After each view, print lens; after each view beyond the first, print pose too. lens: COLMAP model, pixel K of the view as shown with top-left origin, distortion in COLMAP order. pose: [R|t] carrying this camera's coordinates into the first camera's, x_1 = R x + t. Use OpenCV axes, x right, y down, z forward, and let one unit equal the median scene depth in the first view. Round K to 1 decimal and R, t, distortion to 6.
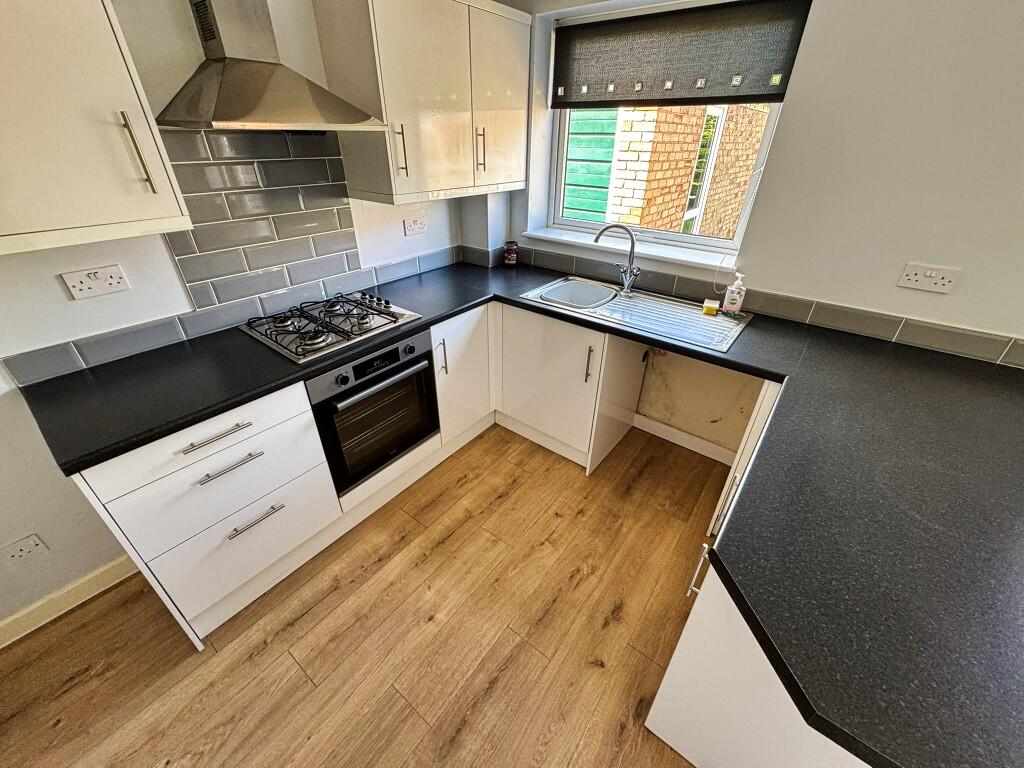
lens RADIAL K [[410.9, 0, 512.0], [0, 410.9, 384.0], [0, 0, 1]] dist [-0.001030, -0.000193]
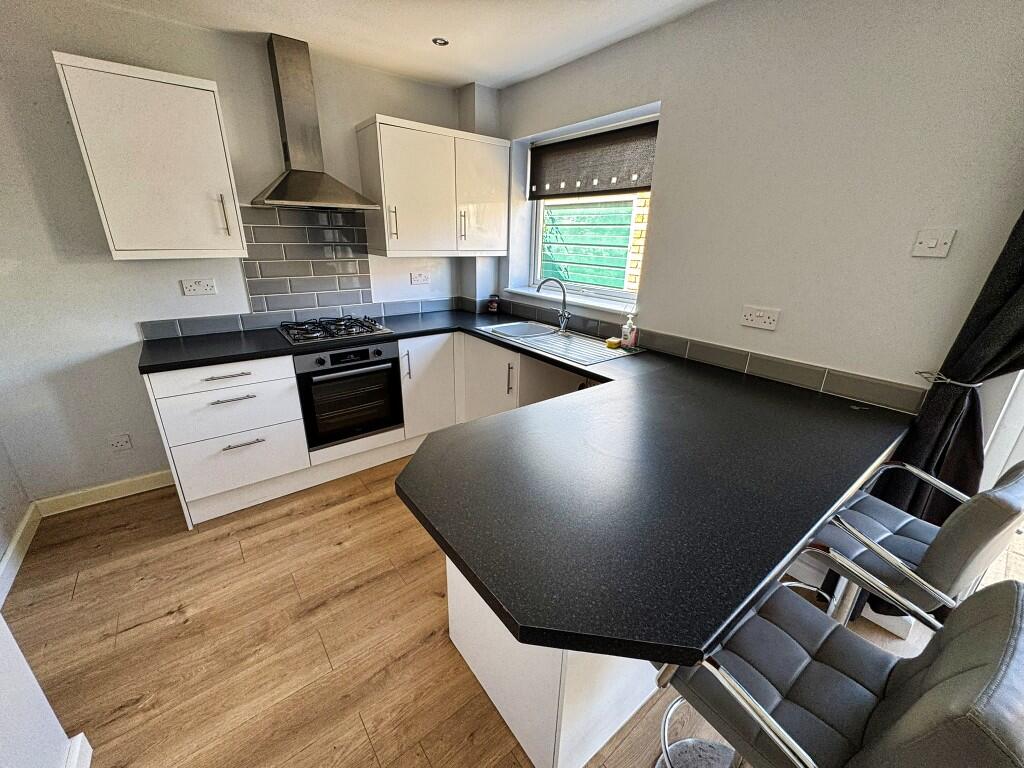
lens RADIAL K [[413.8, 0, 512.0], [0, 413.8, 384.0], [0, 0, 1]] dist [-0.000416, 0.000051]
pose [[0.968817, 0.093859, -0.229311, 0.495577], [-0.137866, 0.973184, -0.184135, 0.204348], [0.205879, 0.210007, 0.955778, -0.212863]]
